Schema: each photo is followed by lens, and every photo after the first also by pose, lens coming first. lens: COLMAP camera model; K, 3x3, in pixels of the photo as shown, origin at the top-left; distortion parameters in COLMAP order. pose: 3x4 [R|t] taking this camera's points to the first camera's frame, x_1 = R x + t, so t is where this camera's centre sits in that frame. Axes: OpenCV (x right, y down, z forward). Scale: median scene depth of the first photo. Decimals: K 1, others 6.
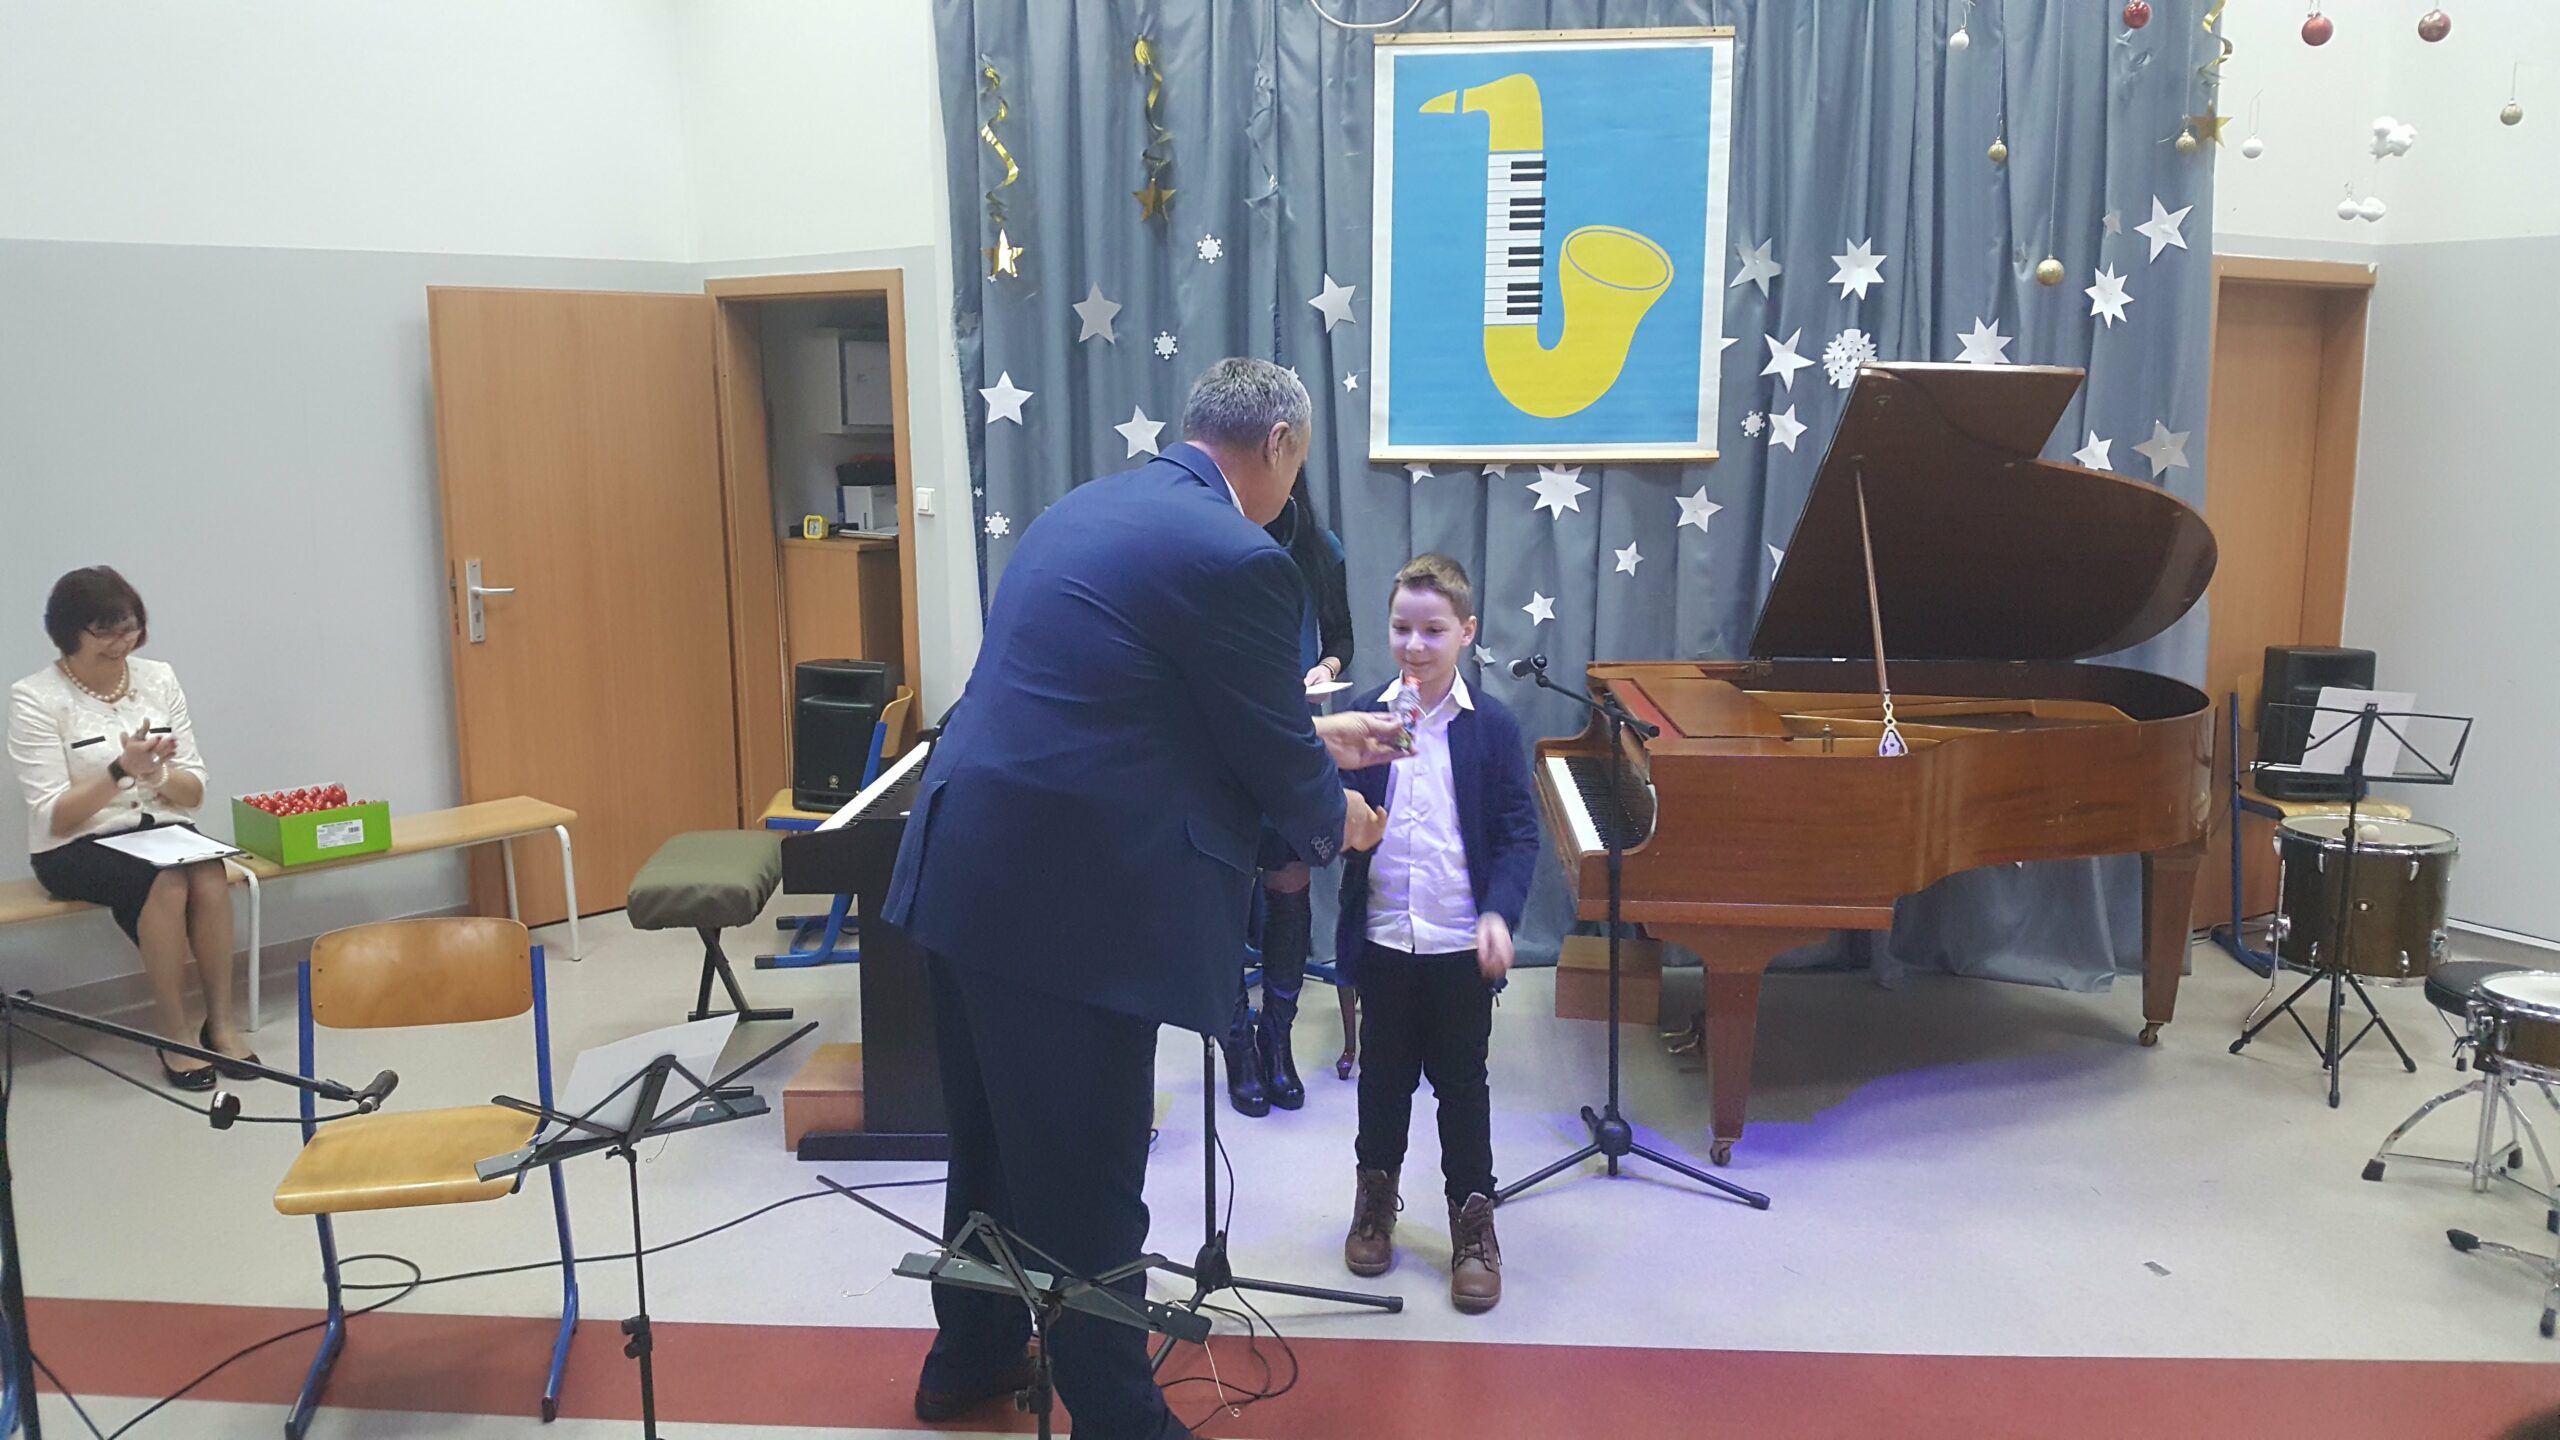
lens RADIAL K [[1946.0, 0, 1235.8], [0, 1946.0, 727.4], [0, 0, 1]] dist [0.210107, -0.510915]
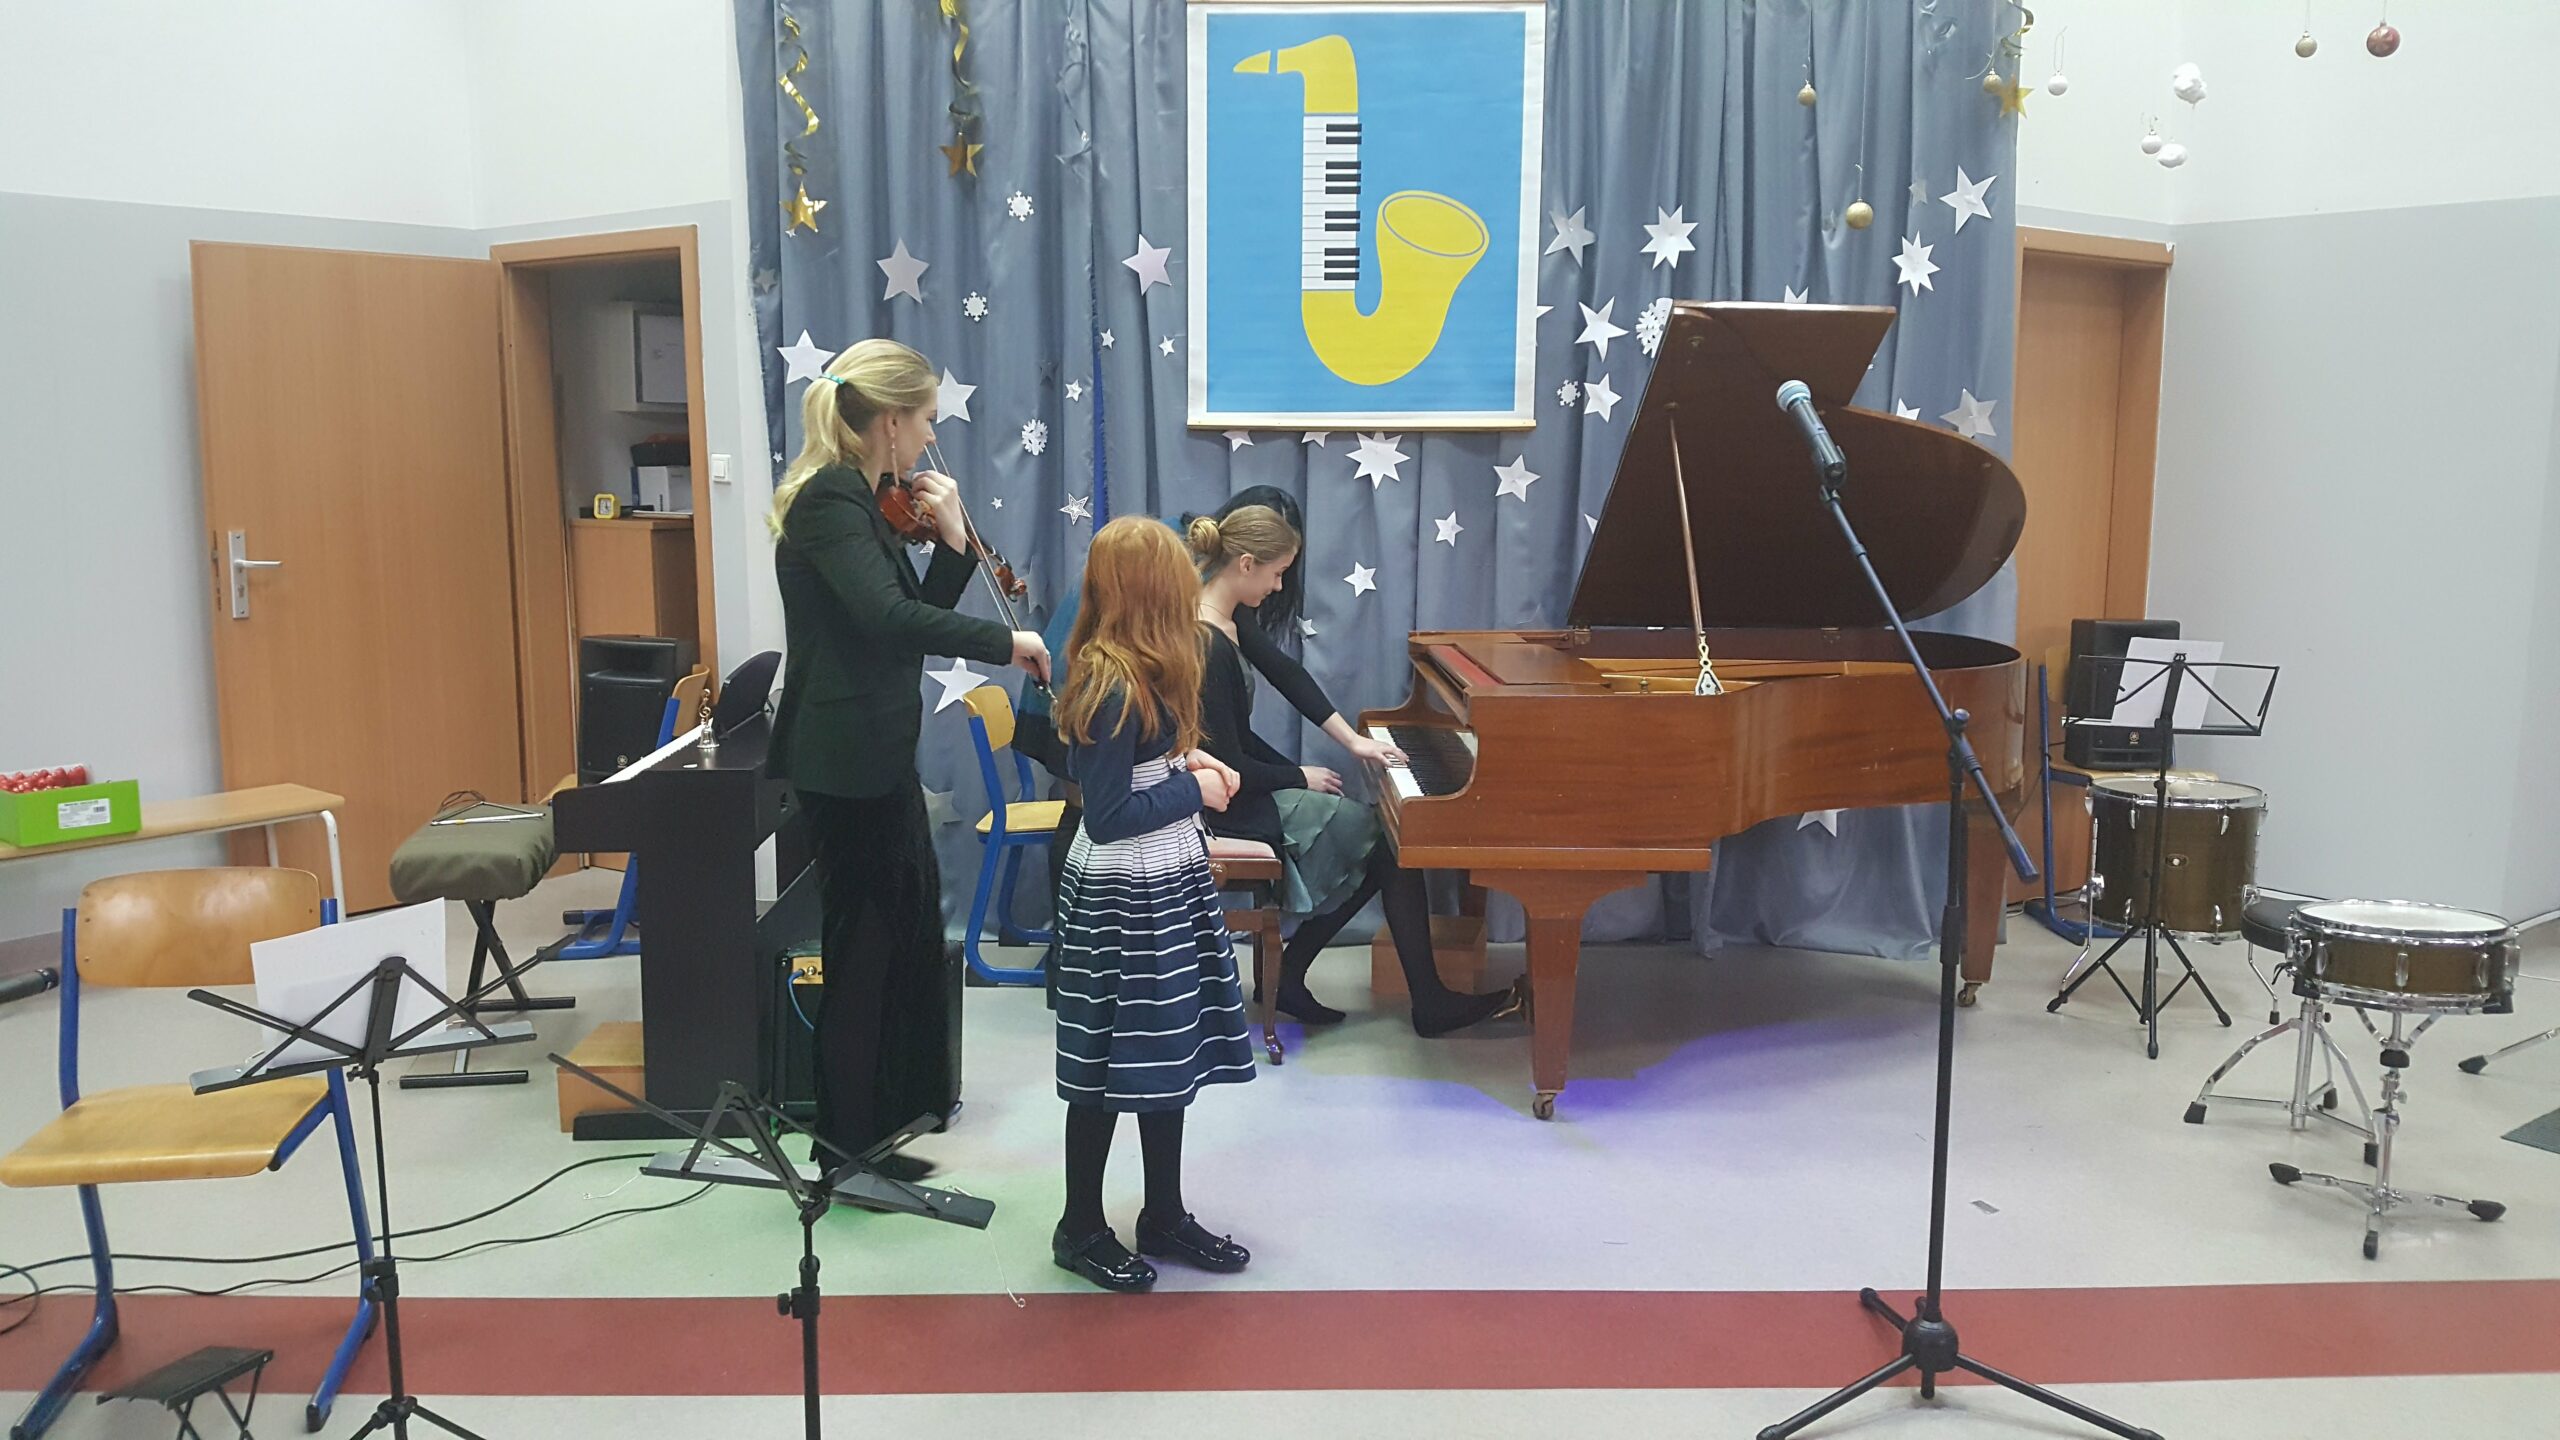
lens RADIAL K [[1948.4, 0, 1233.1], [0, 1948.4, 720.8], [0, 0, 1]] dist [0.239081, -0.626040]
pose [[0.996483, -0.005416, 0.083620, 0.008576], [0.007851, 0.999554, -0.028819, 0.039578], [-0.083427, 0.029375, 0.996081, 0.027113]]
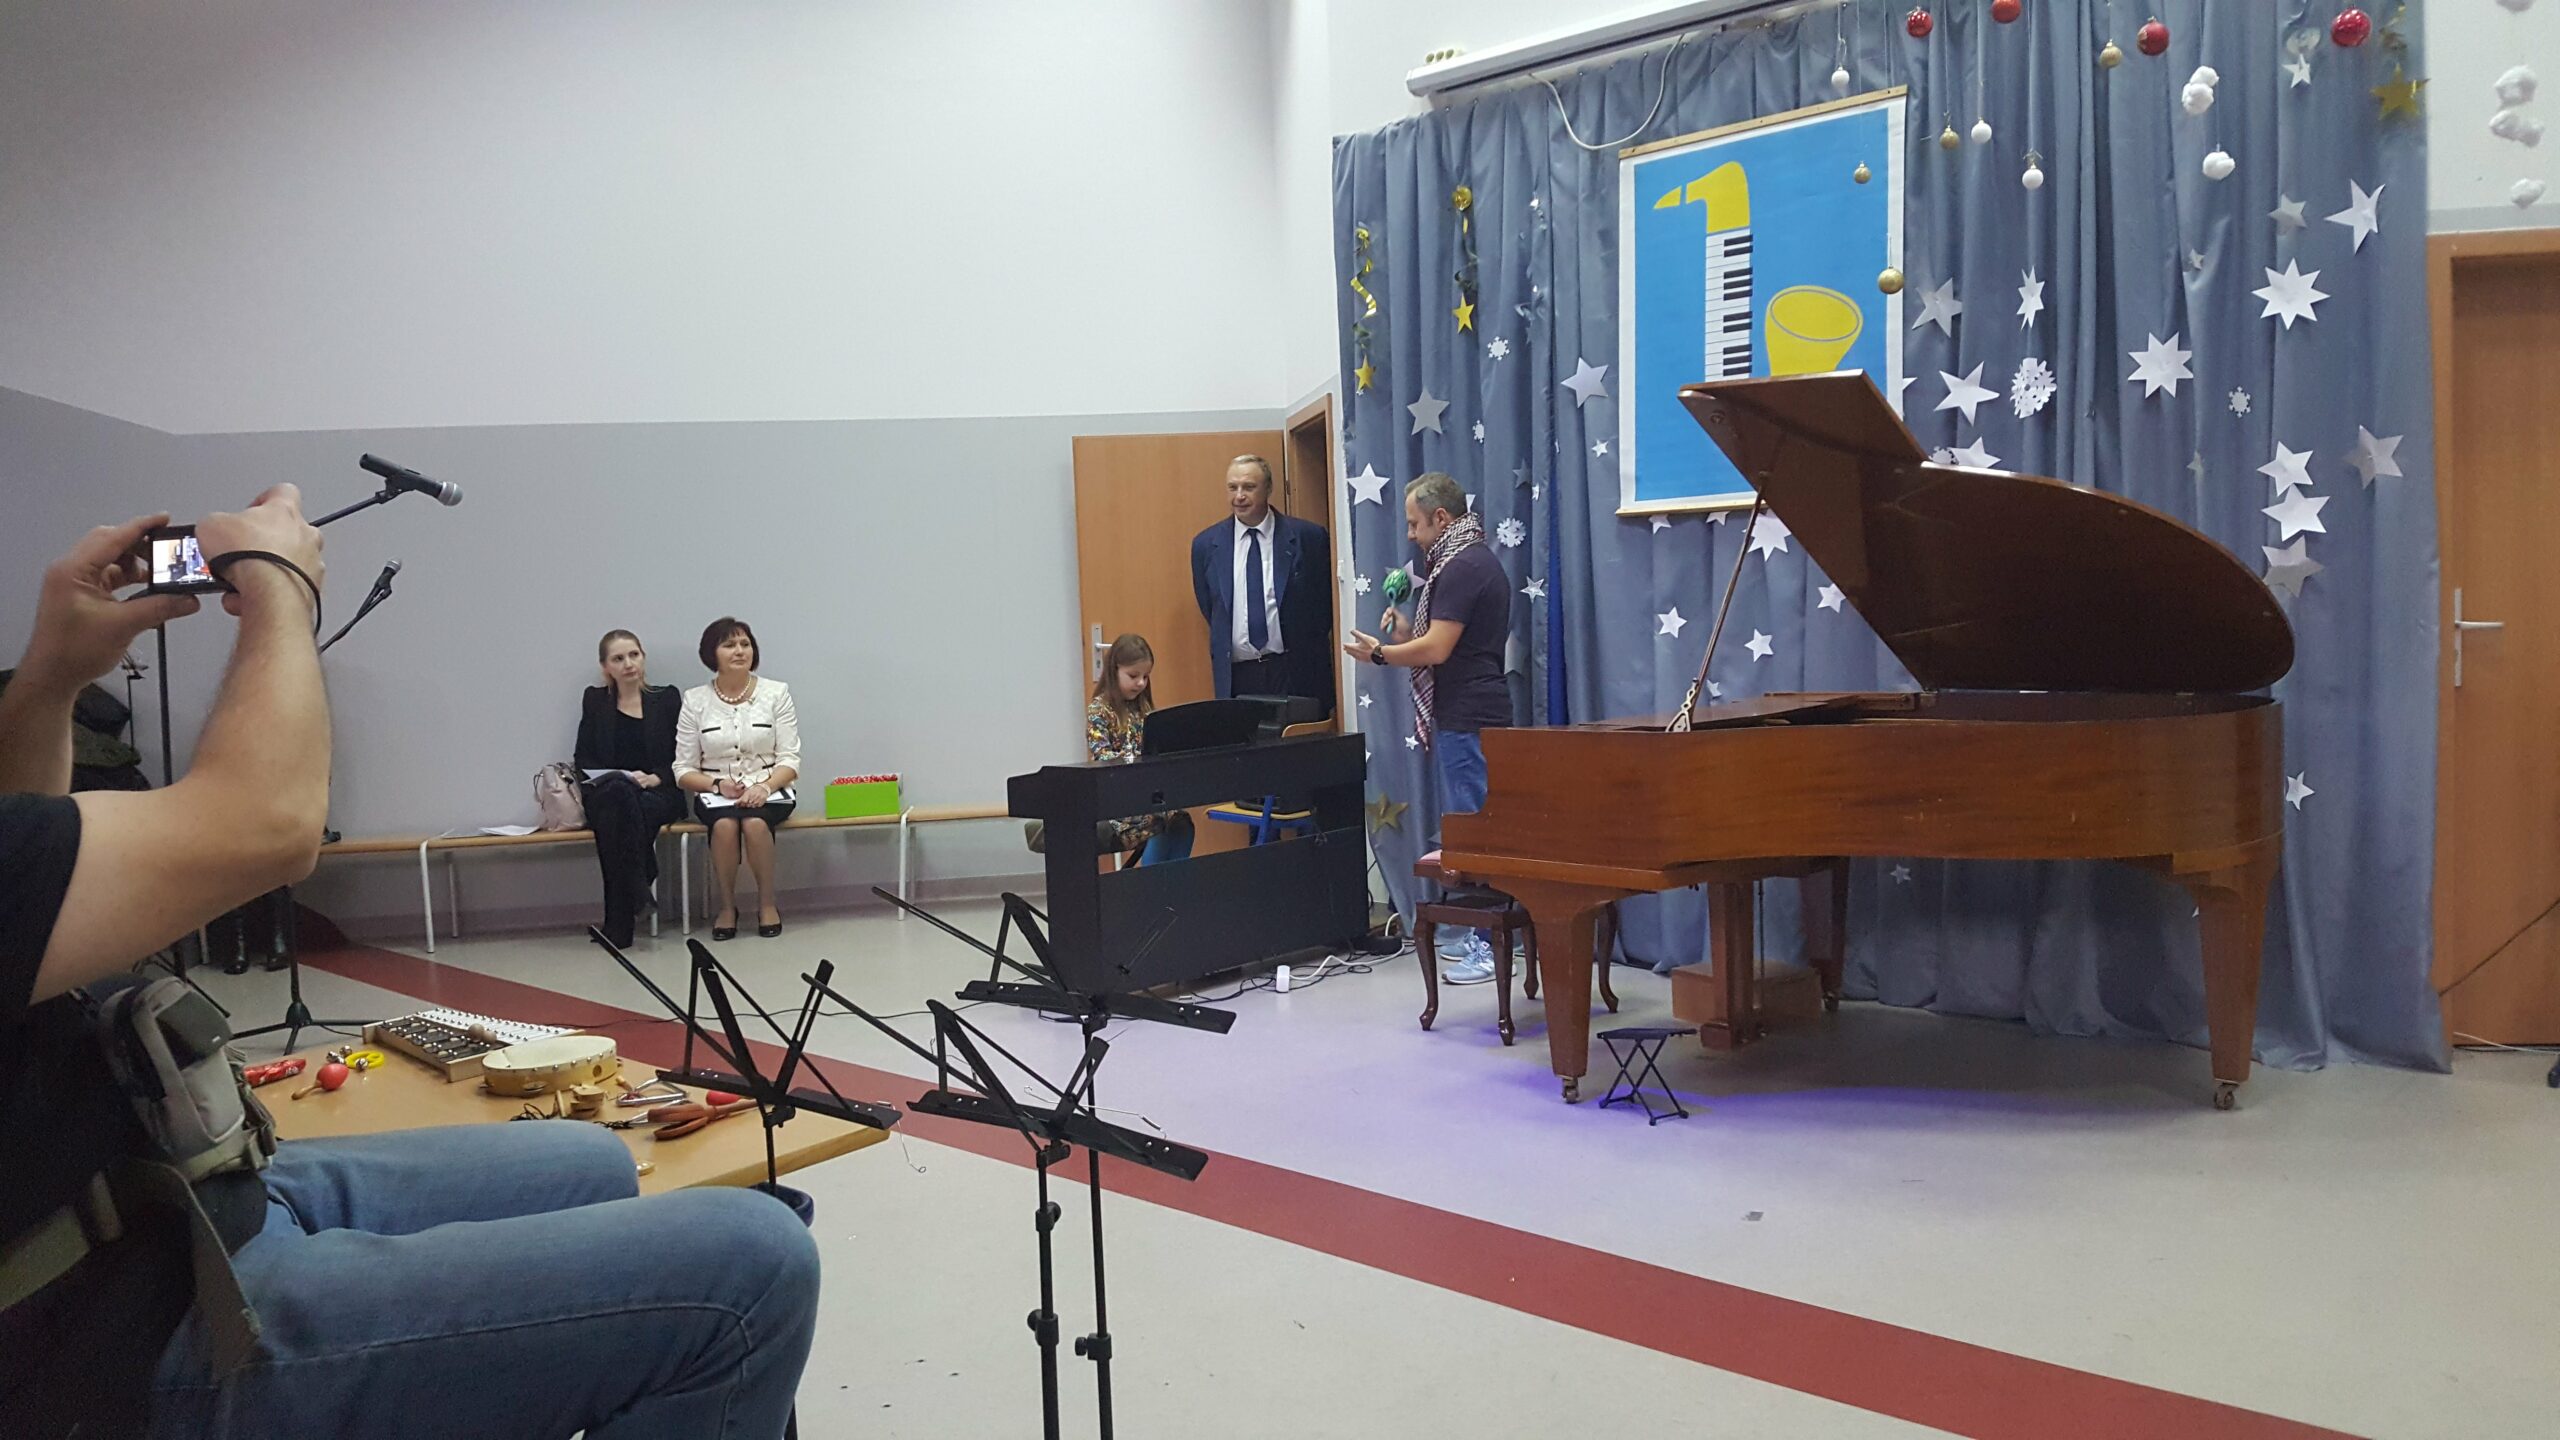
lens RADIAL K [[1967.3, 0, 1218.9], [0, 1967.3, 732.9], [0, 0, 1]] dist [0.114720, -0.284342]
pose [[0.747603, 0.020139, -0.663841, 0.667206], [-0.075779, 0.995599, -0.055137, 0.069667], [0.659809, 0.091526, 0.745839, 0.012246]]
